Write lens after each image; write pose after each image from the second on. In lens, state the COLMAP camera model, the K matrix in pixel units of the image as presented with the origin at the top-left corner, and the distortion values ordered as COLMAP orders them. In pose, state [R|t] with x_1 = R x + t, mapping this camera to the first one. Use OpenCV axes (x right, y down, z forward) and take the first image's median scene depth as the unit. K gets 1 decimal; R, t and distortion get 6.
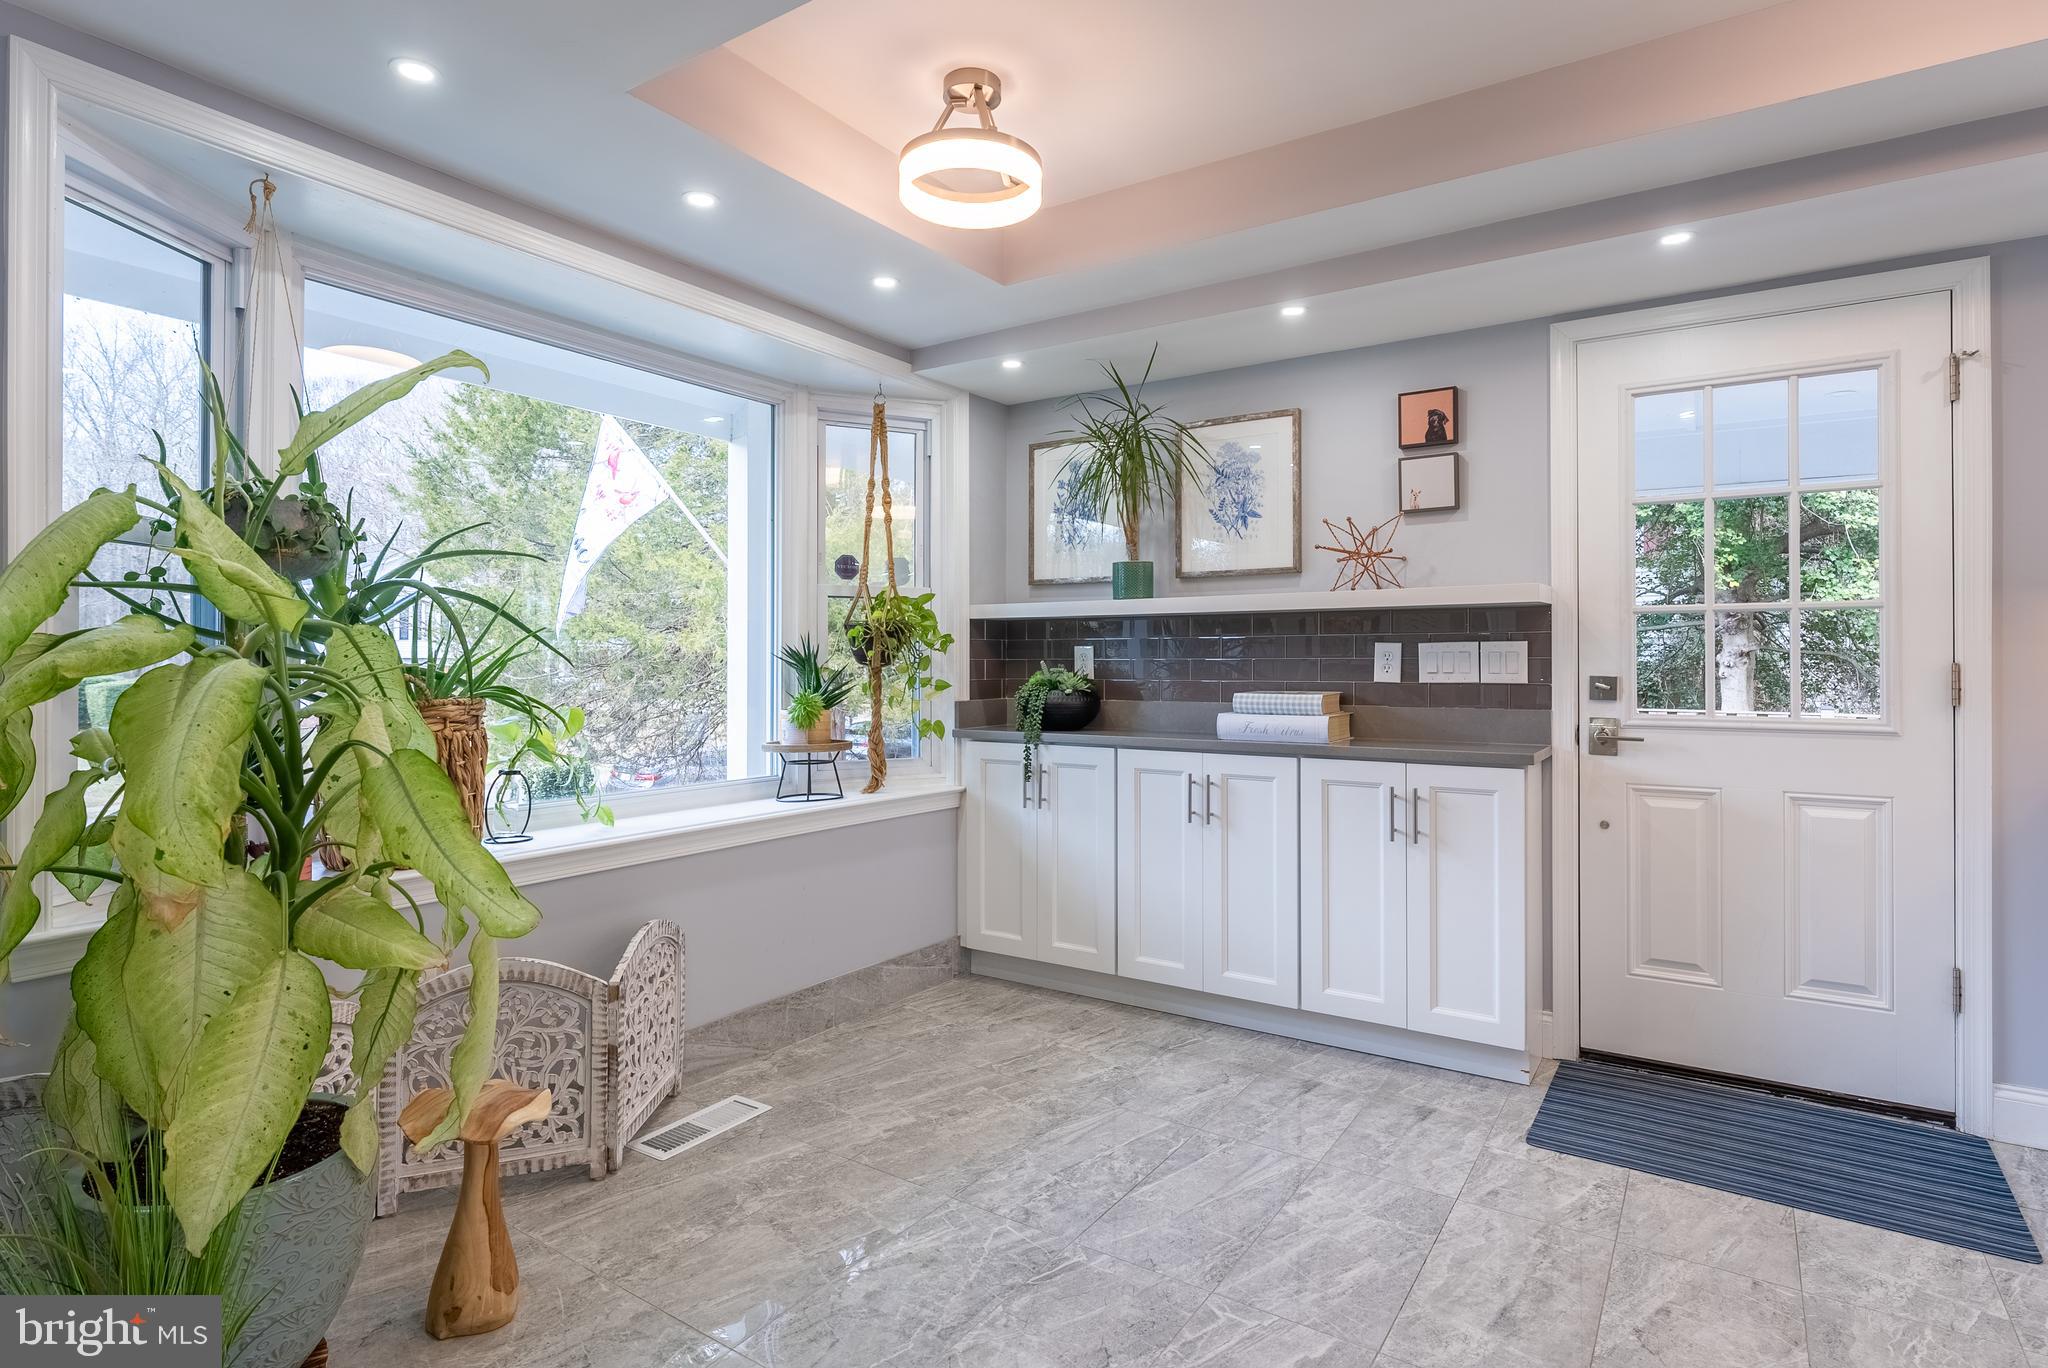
lens RADIAL K [[1055.8, 0, 1022.3], [0, 1055.8, 653.5], [0, 0, 1]] dist [-0.004745, -0.000043]
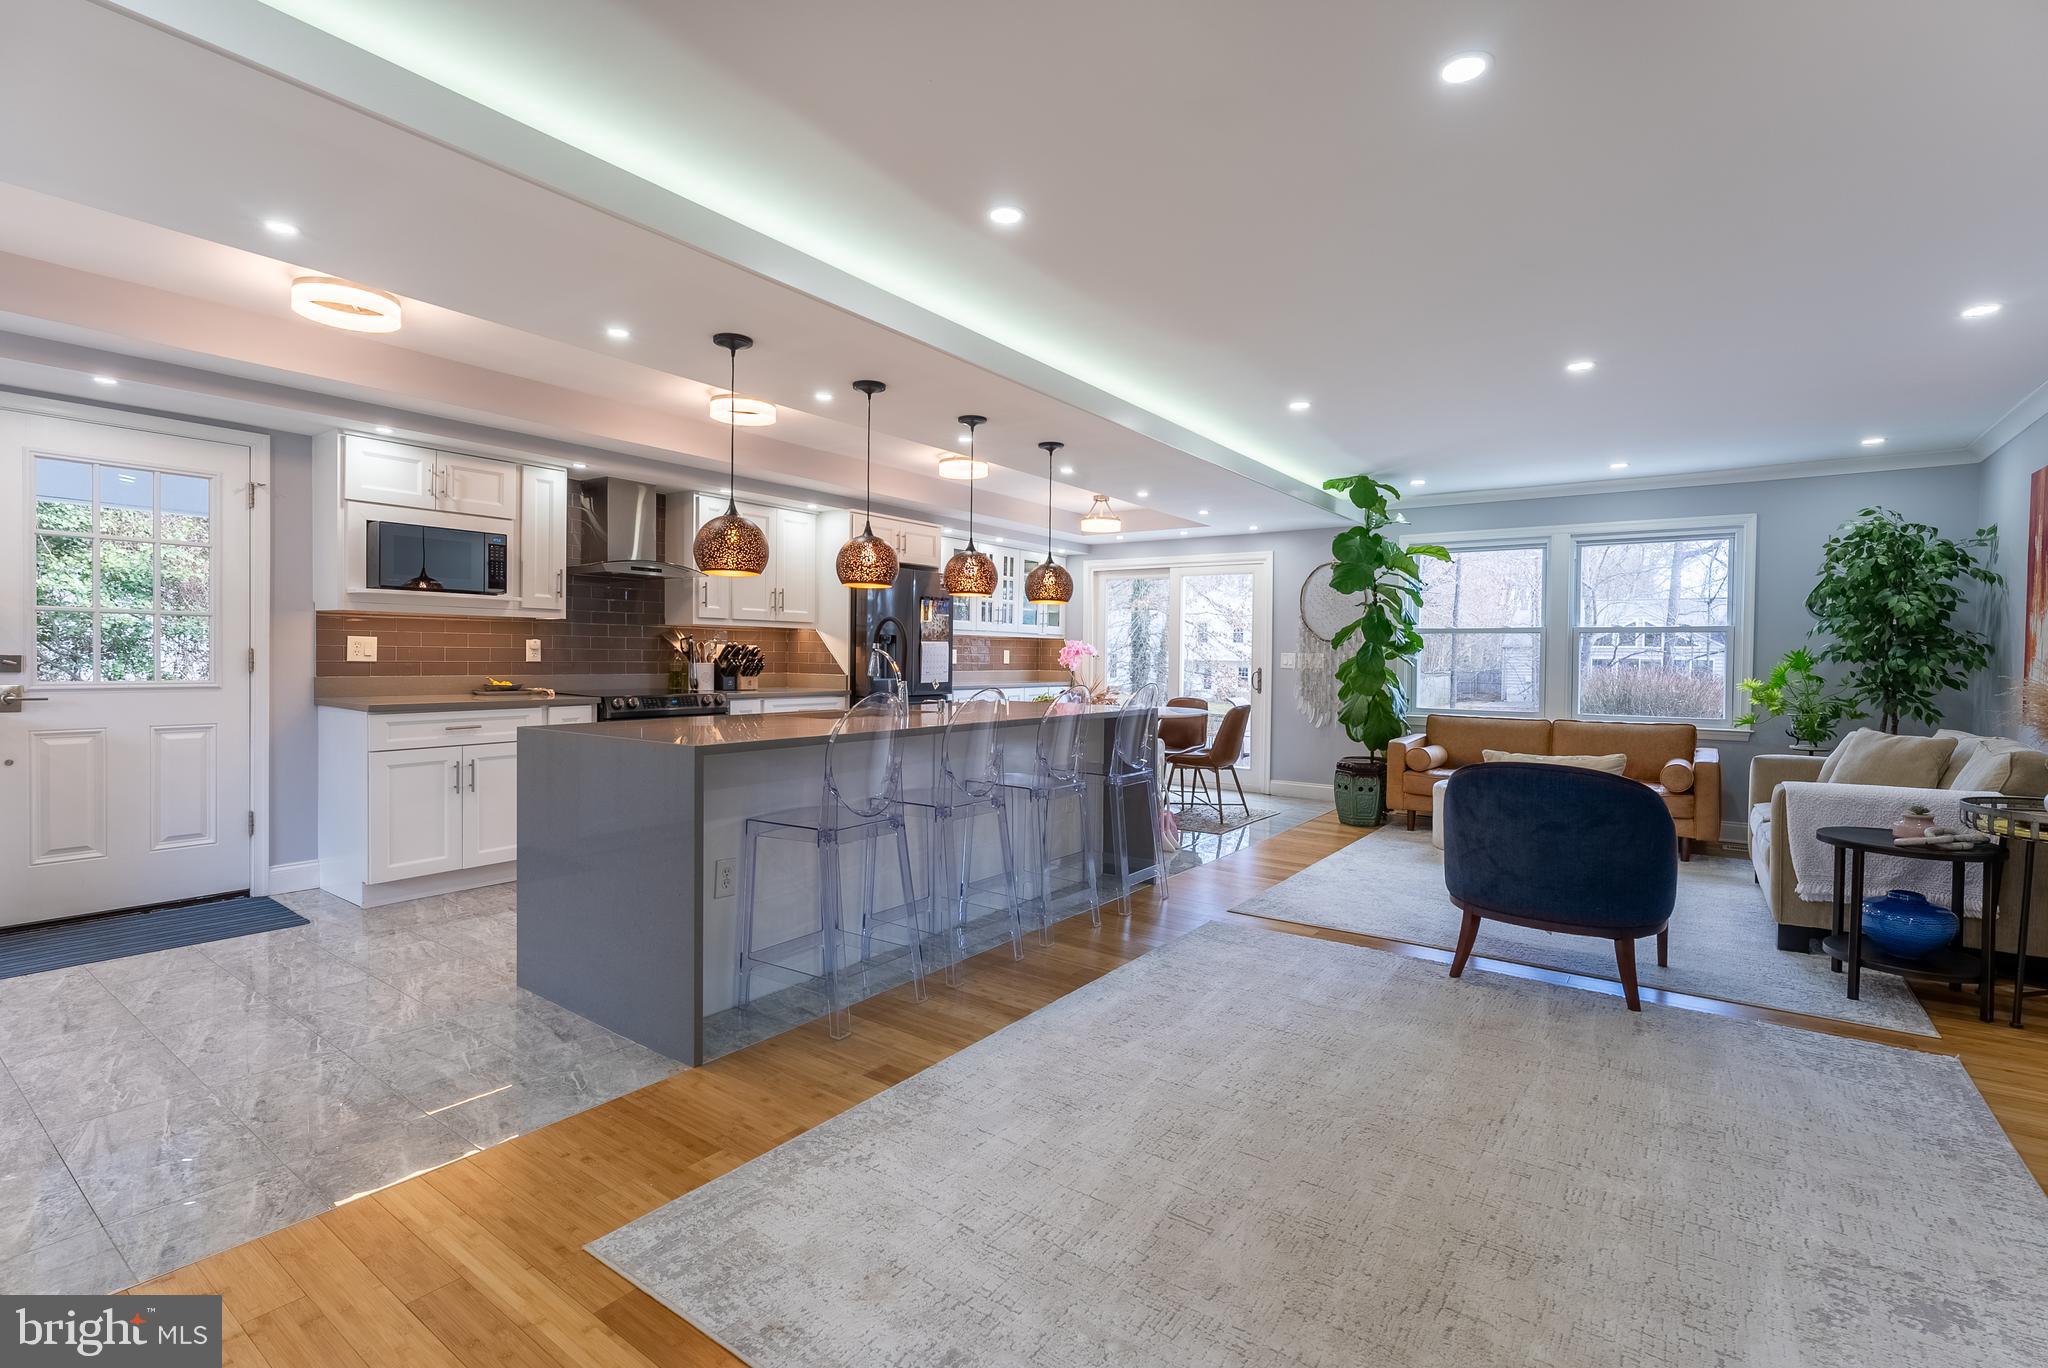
lens RADIAL K [[932.0, 0, 1009.6], [0, 932.0, 675.1], [0, 0, 1]] dist [-0.005695, 0.002235]
pose [[0.048799, -0.019254, 0.998623, -0.693836], [-0.021474, 0.999563, 0.020322, -0.005805], [-0.998578, -0.022436, 0.048364, -0.424361]]
